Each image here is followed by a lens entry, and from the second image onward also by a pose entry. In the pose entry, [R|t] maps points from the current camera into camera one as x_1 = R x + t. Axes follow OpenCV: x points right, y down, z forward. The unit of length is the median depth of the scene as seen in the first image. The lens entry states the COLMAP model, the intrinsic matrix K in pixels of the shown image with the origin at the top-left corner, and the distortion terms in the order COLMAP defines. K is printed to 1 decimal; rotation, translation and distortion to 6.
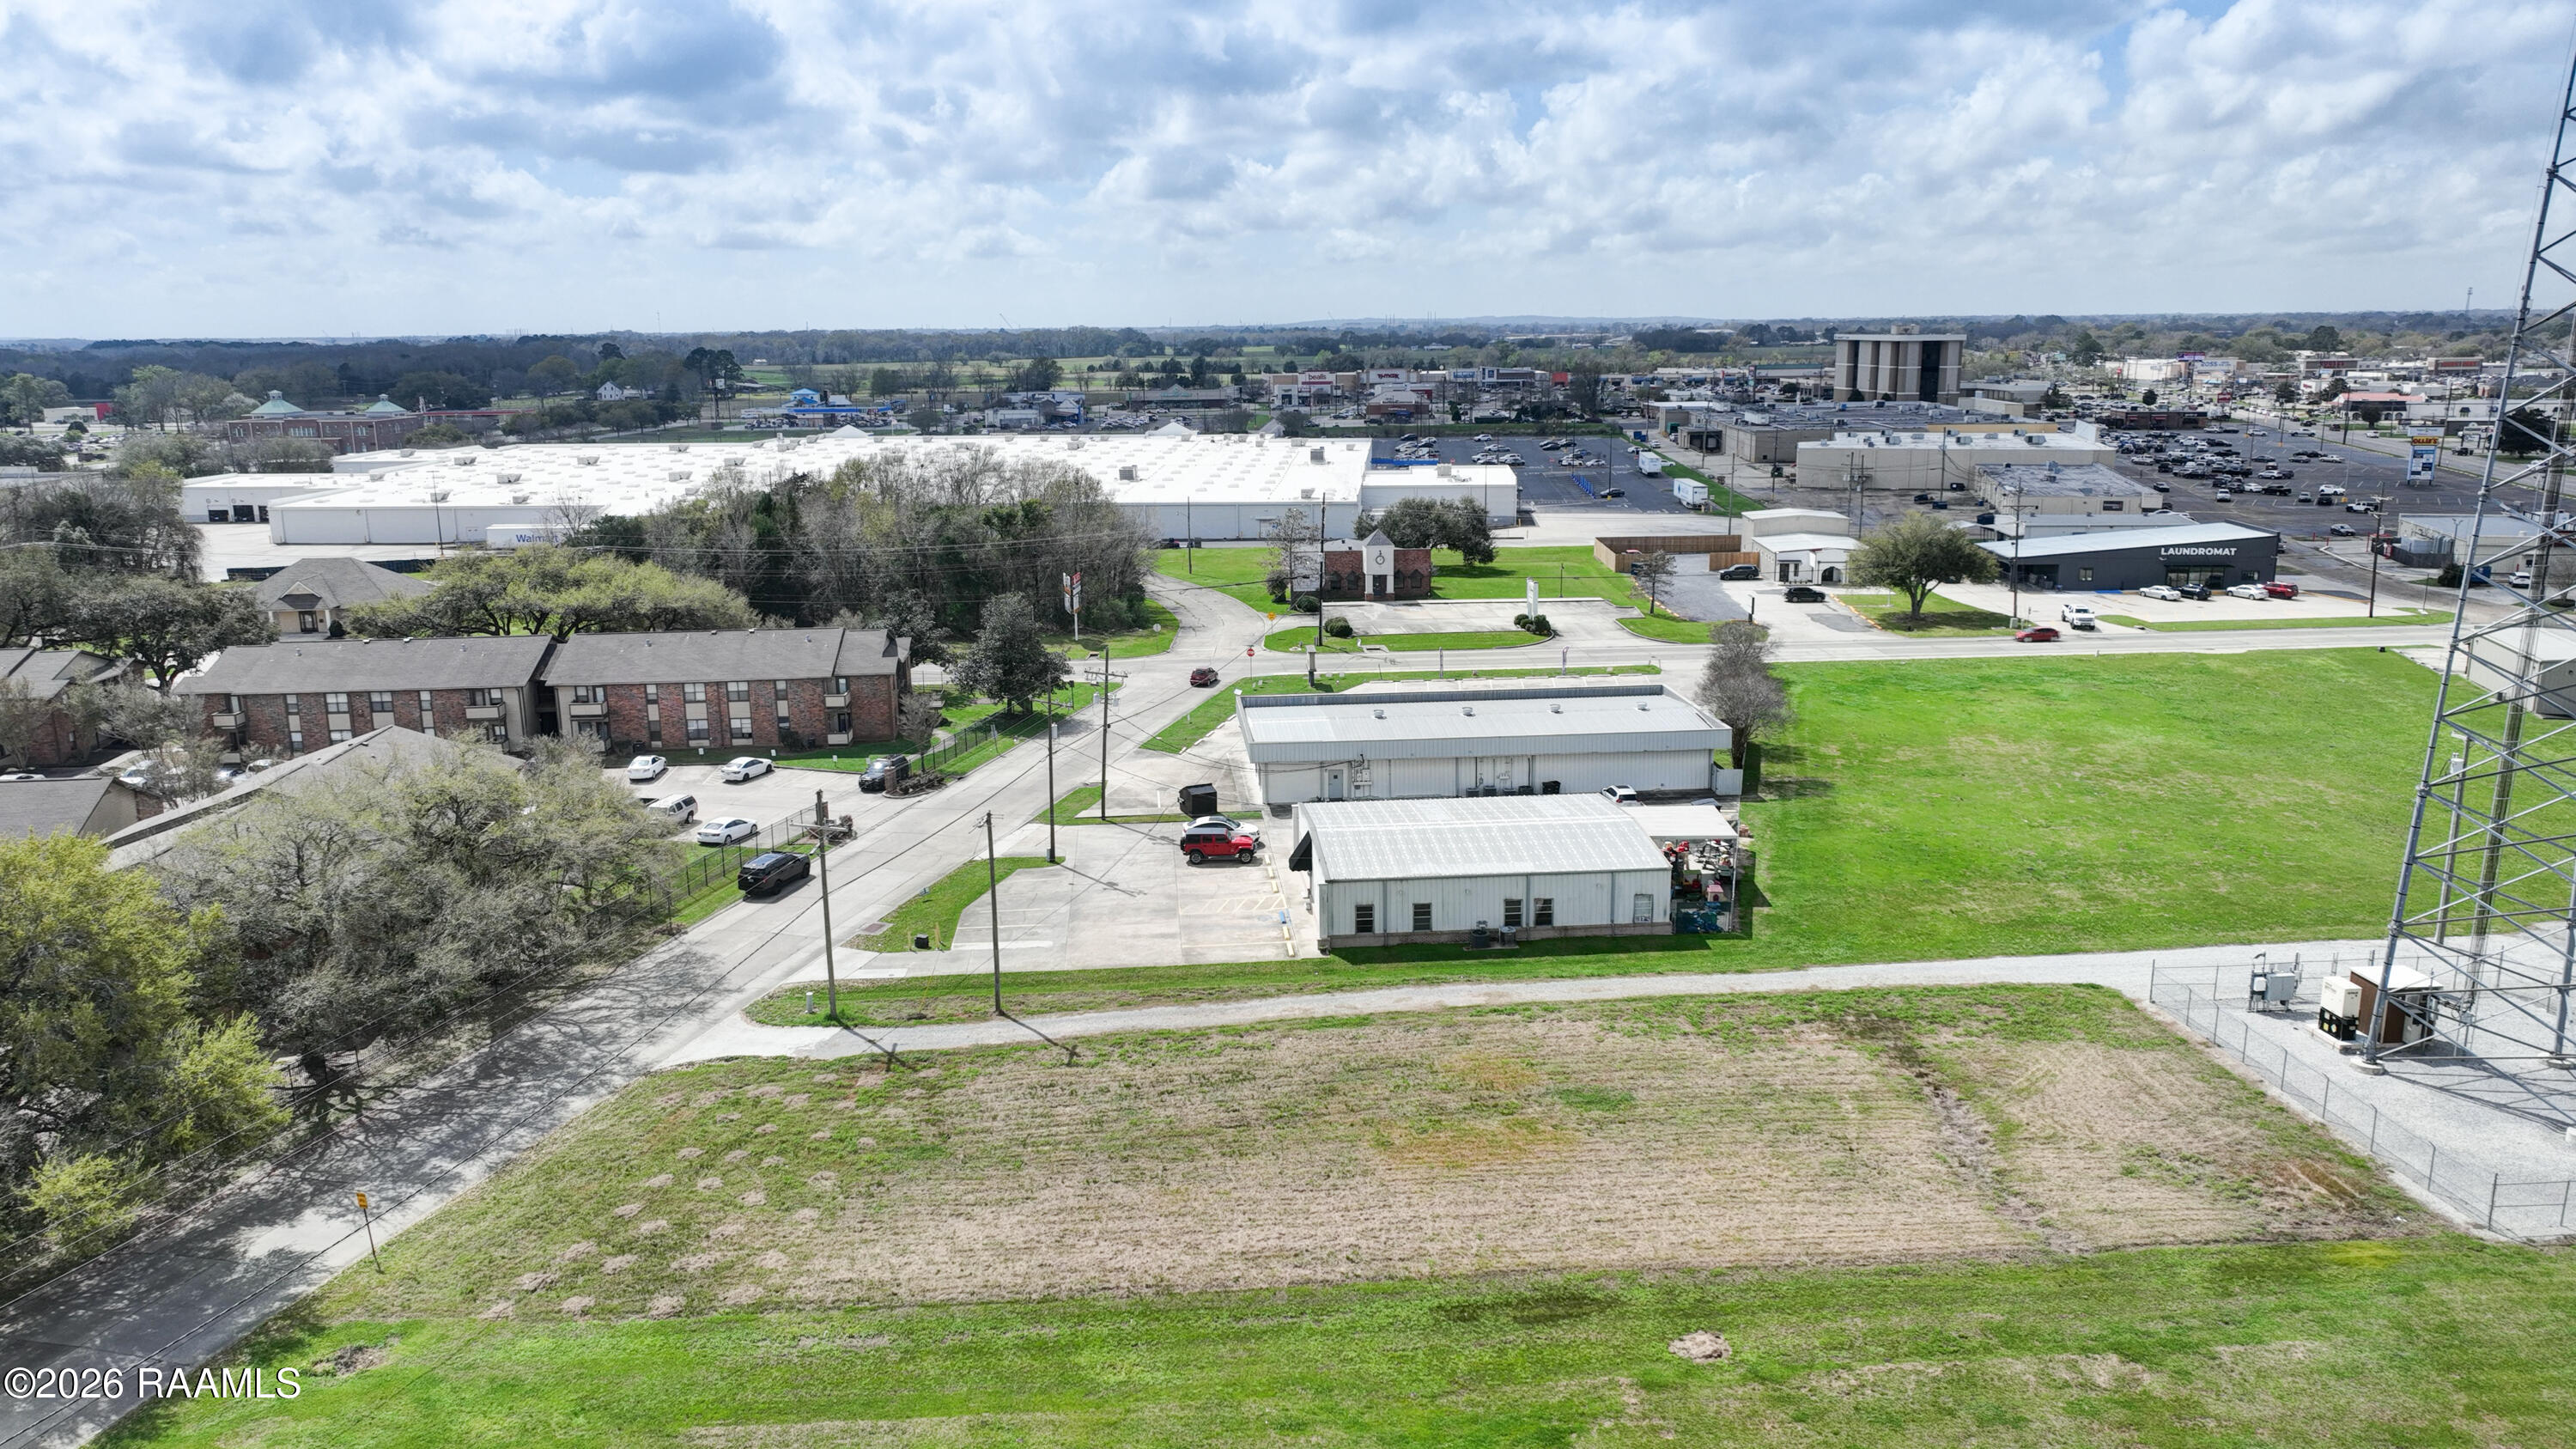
lens RADIAL K [[1813.8, 0, 1294.3], [0, 1813.8, 742.0], [0, 0, 1]] dist [0.006666, 0.001408]
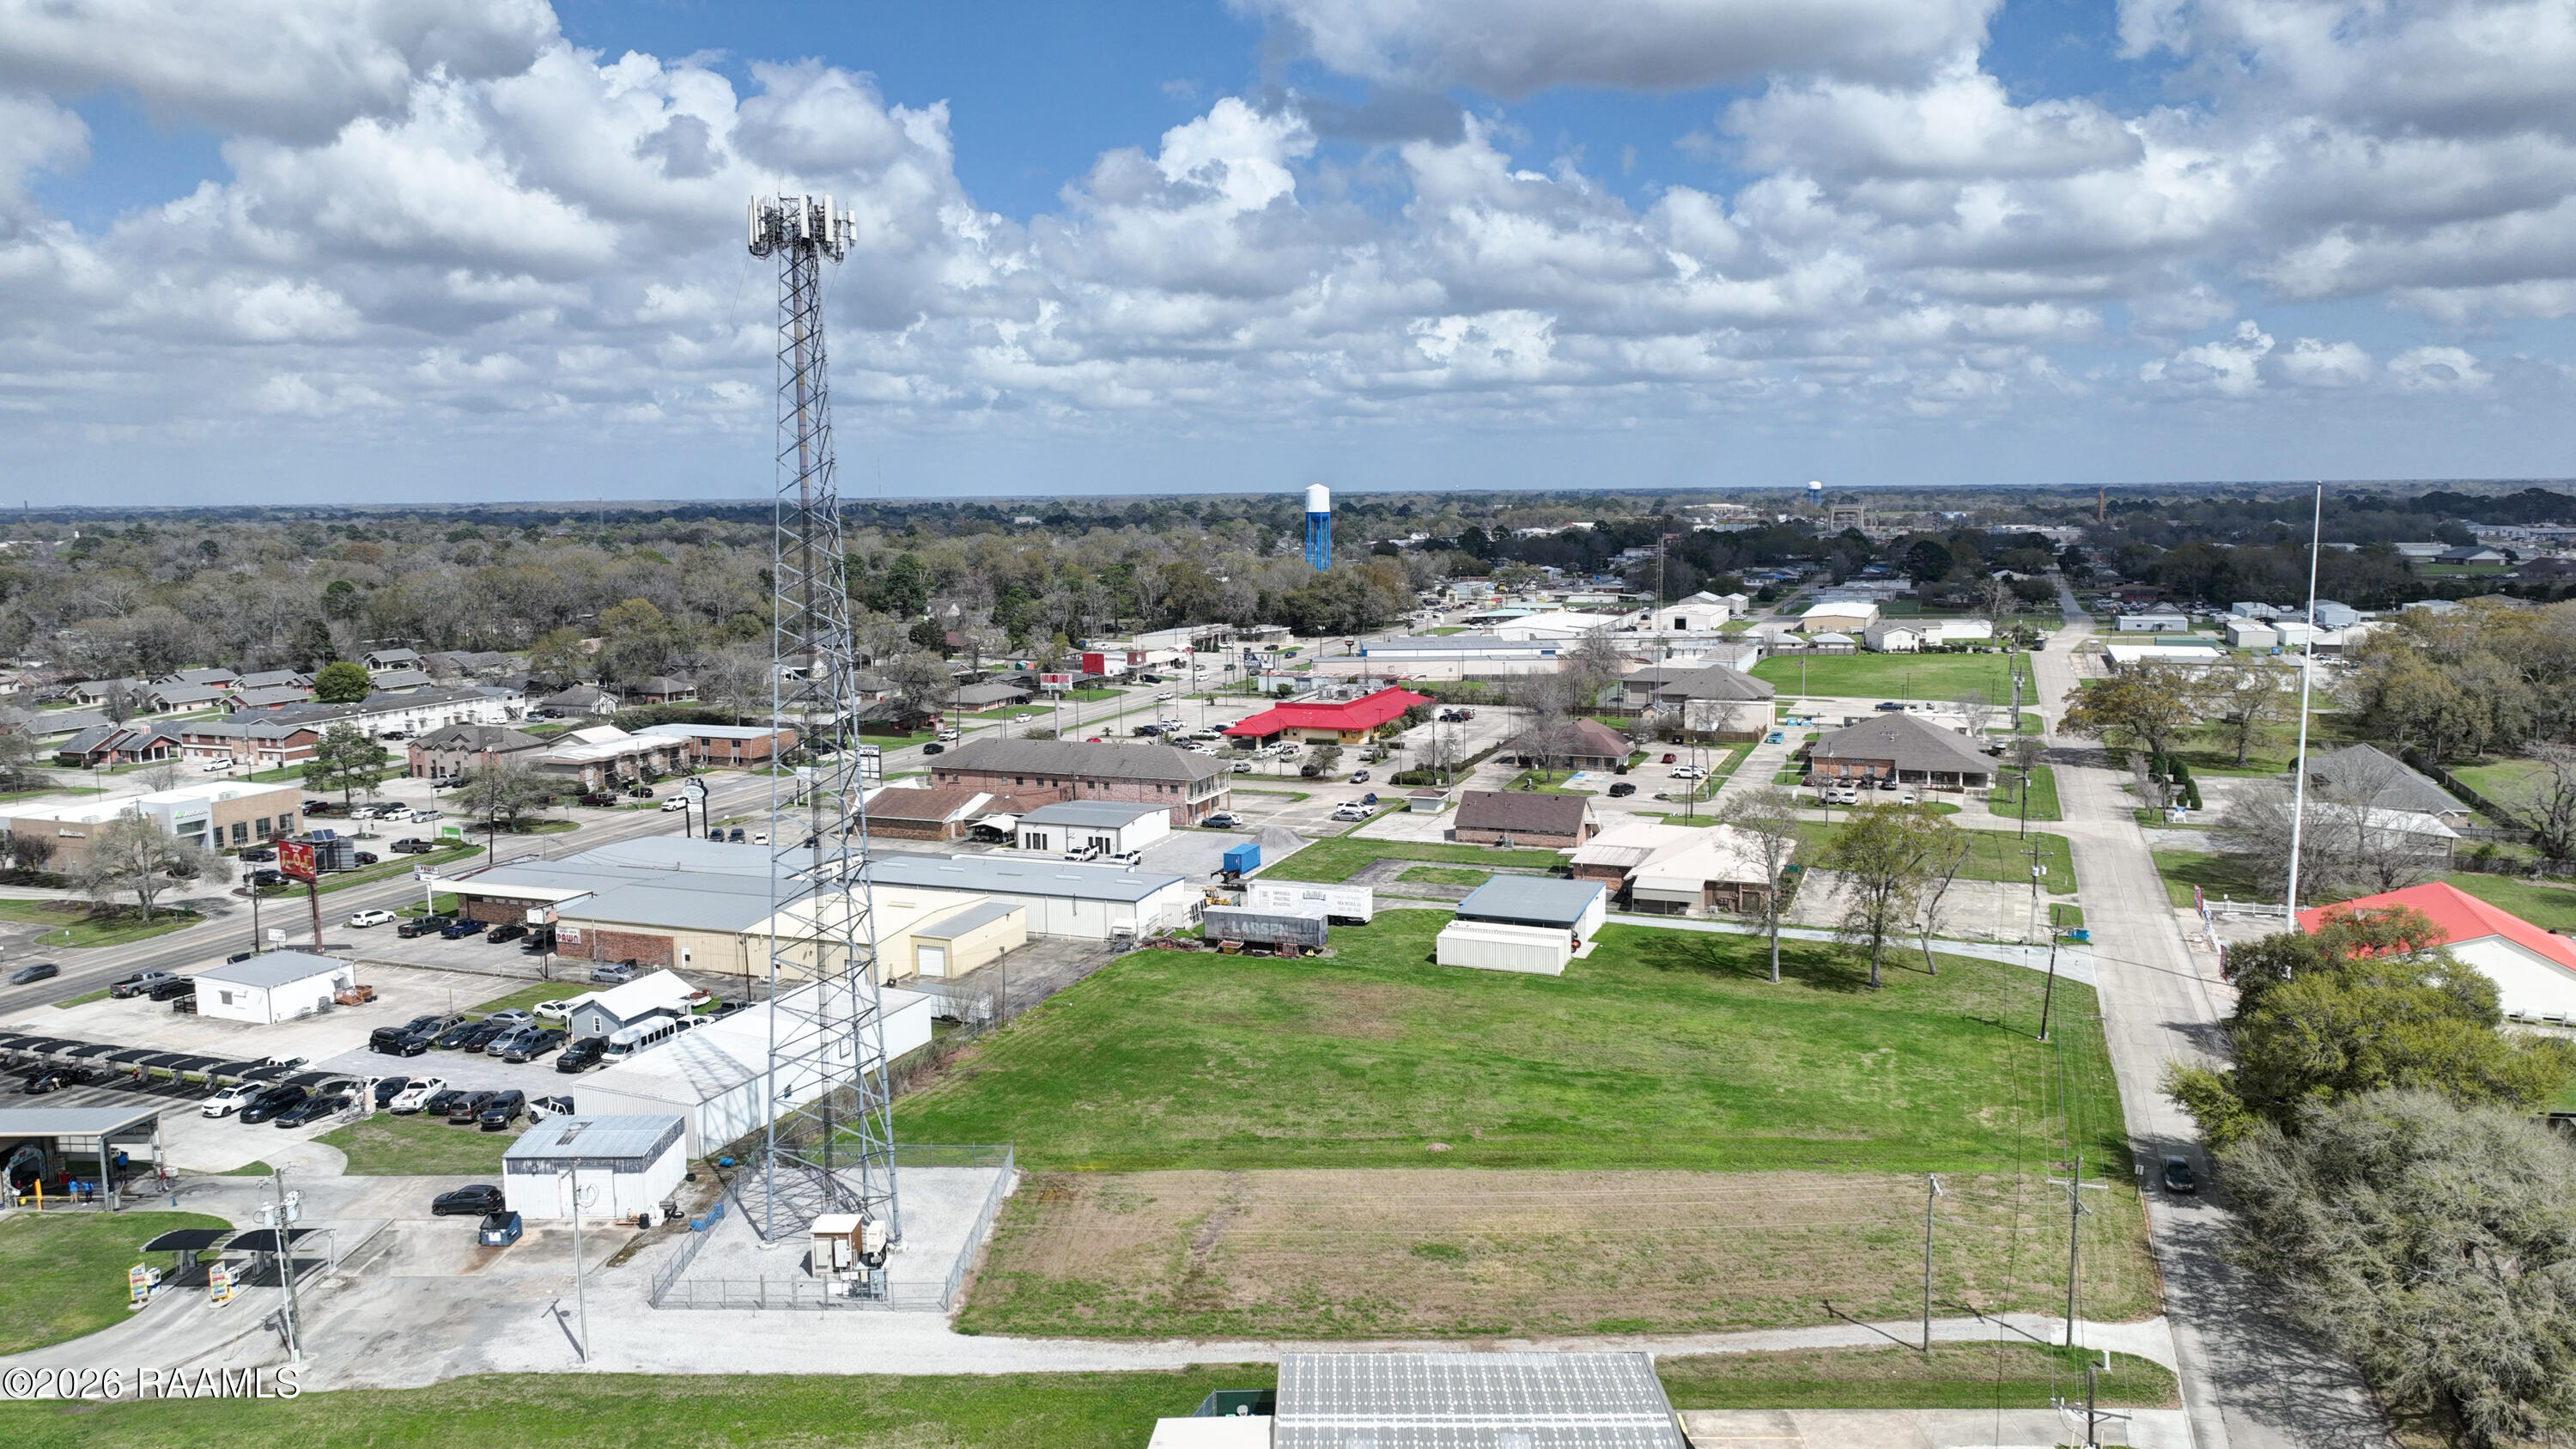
lens RADIAL K [[1813.8, 0, 1286.7], [0, 1813.8, 709.8], [0, 0, 1]] dist [0.006666, 0.001408]
pose [[-0.993805, 0.009081, 0.110770, 0.095607], [0.046644, 0.938714, 0.341525, -0.578015], [-0.100880, 0.344576, -0.933322, 1.779678]]
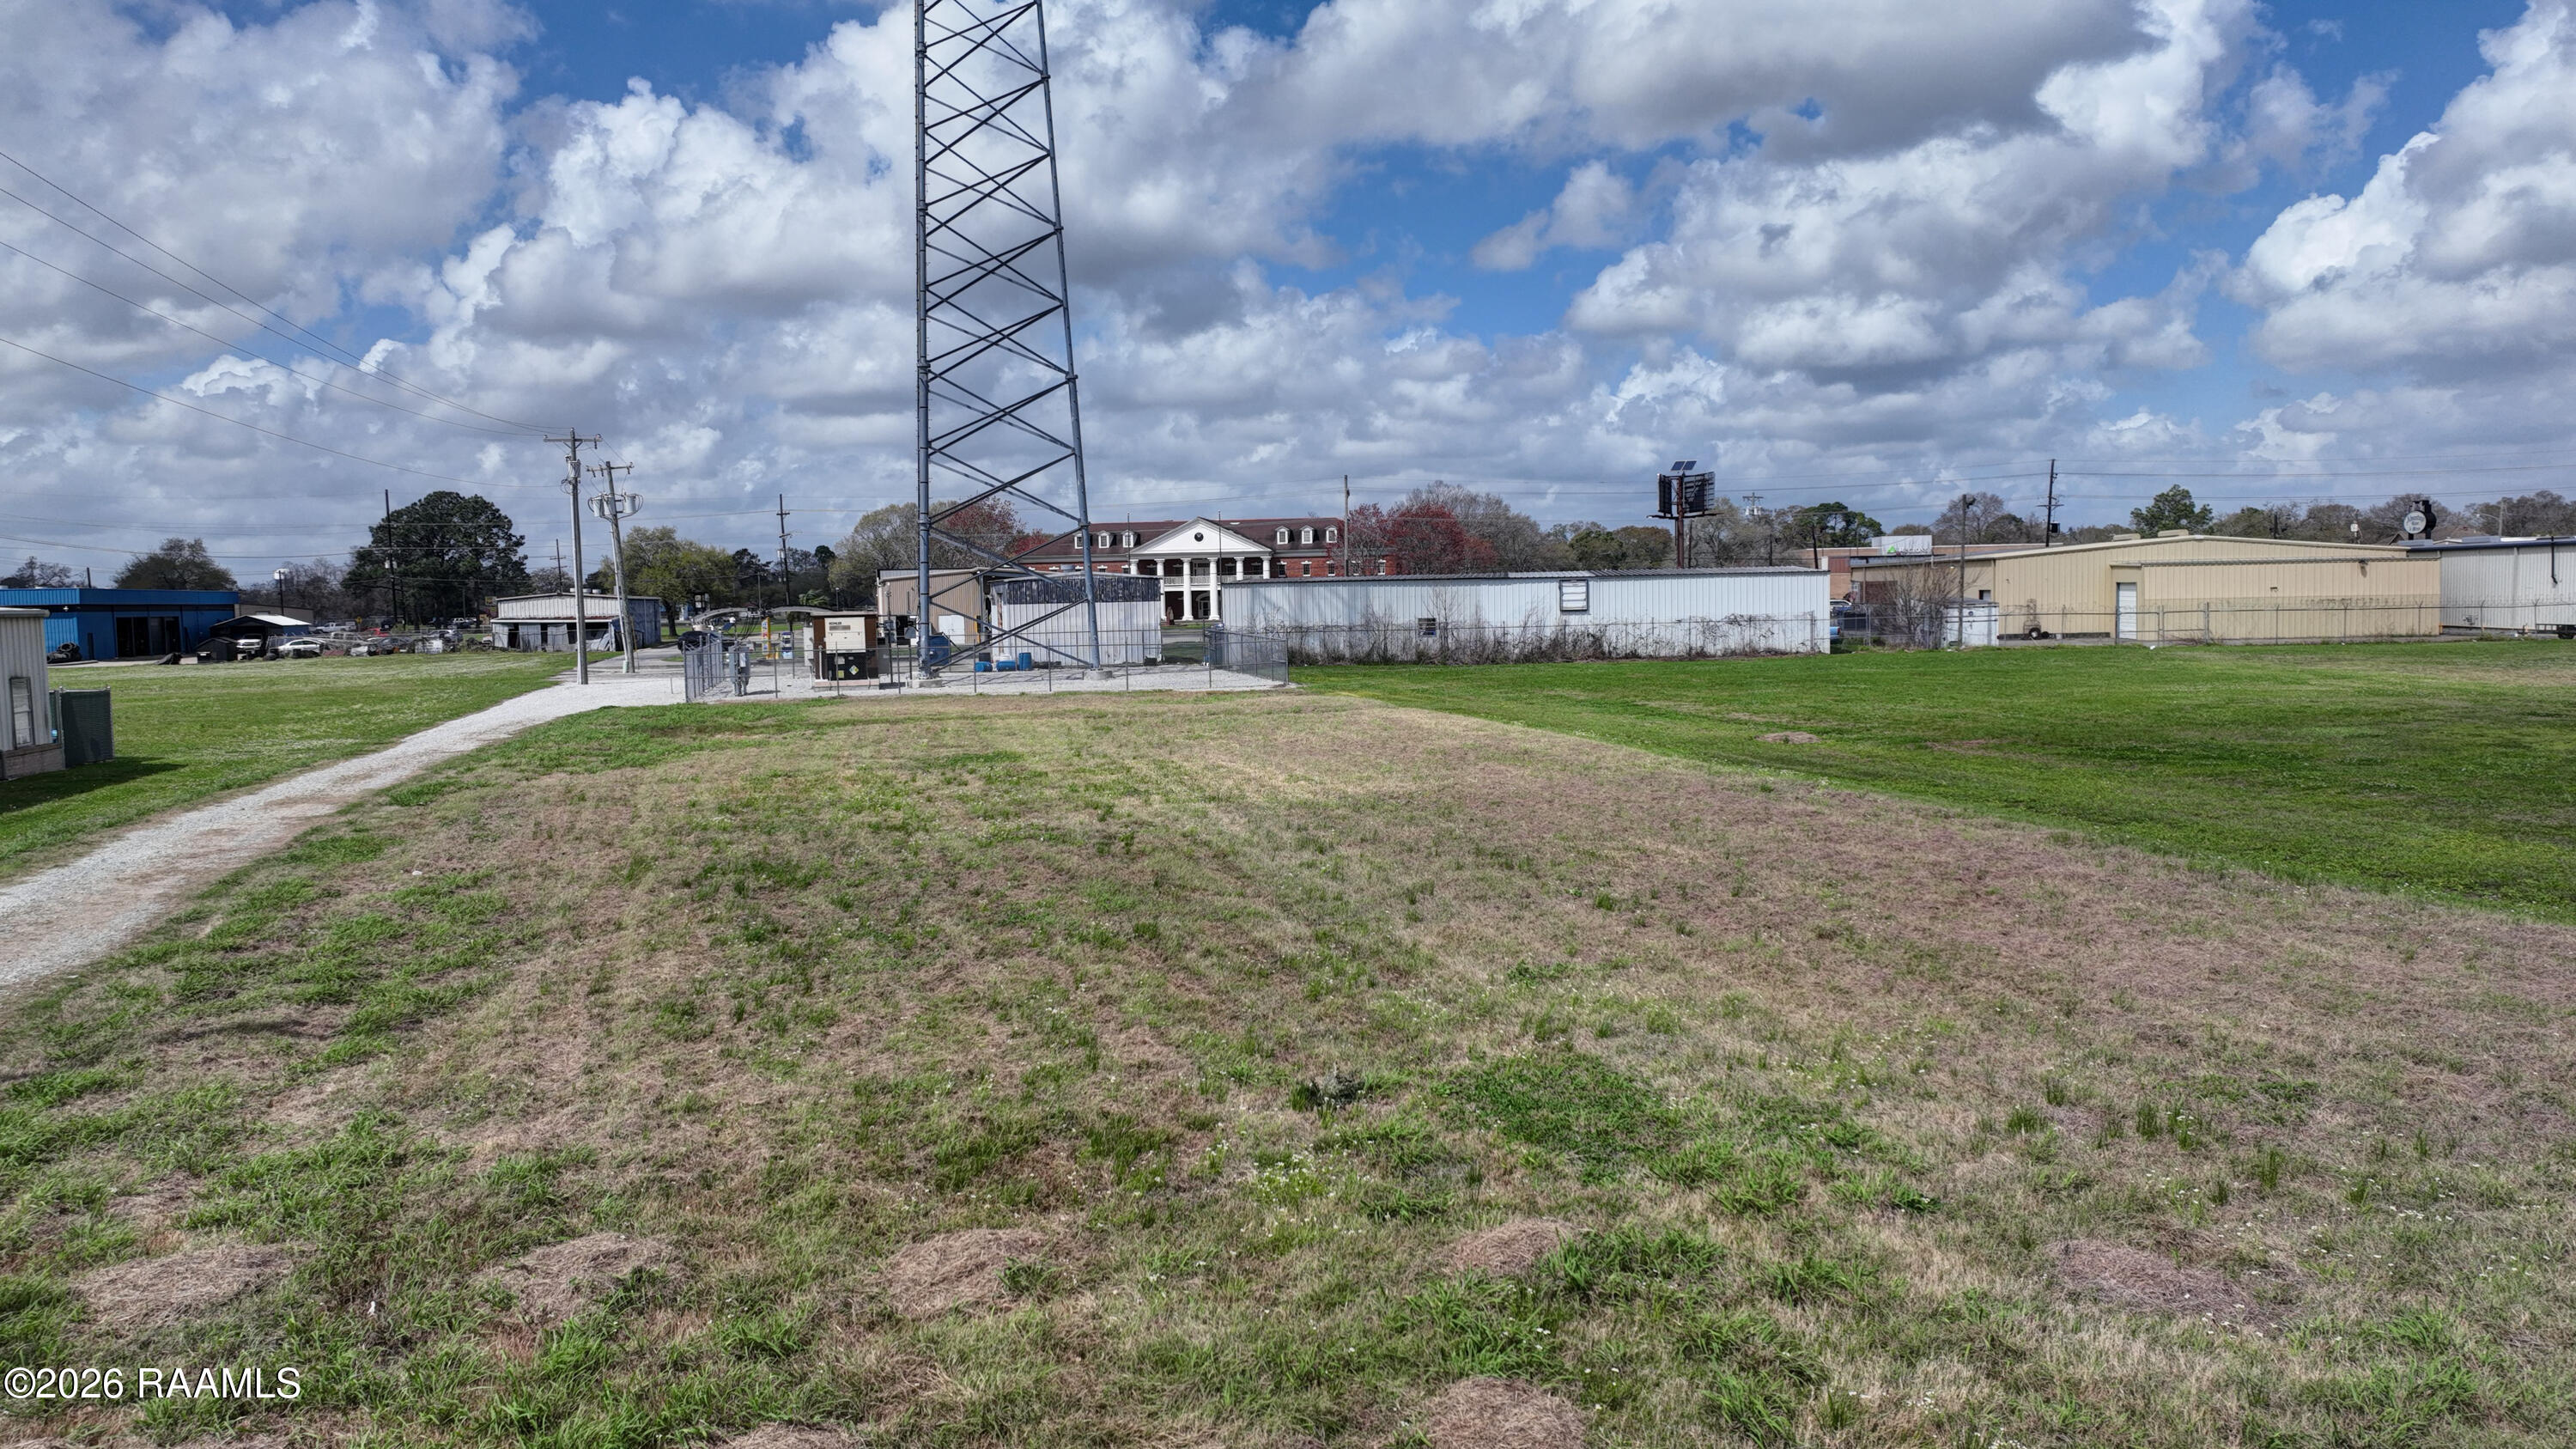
lens RADIAL K [[1813.8, 0, 1285.1], [0, 1813.8, 723.2], [0, 0, 1]] dist [0.006666, 0.001408]
pose [[-0.189731, -0.049890, 0.980568, -0.269858], [0.247876, 0.963923, 0.097005, 0.125726], [-0.950032, 0.261464, -0.170519, 0.809470]]
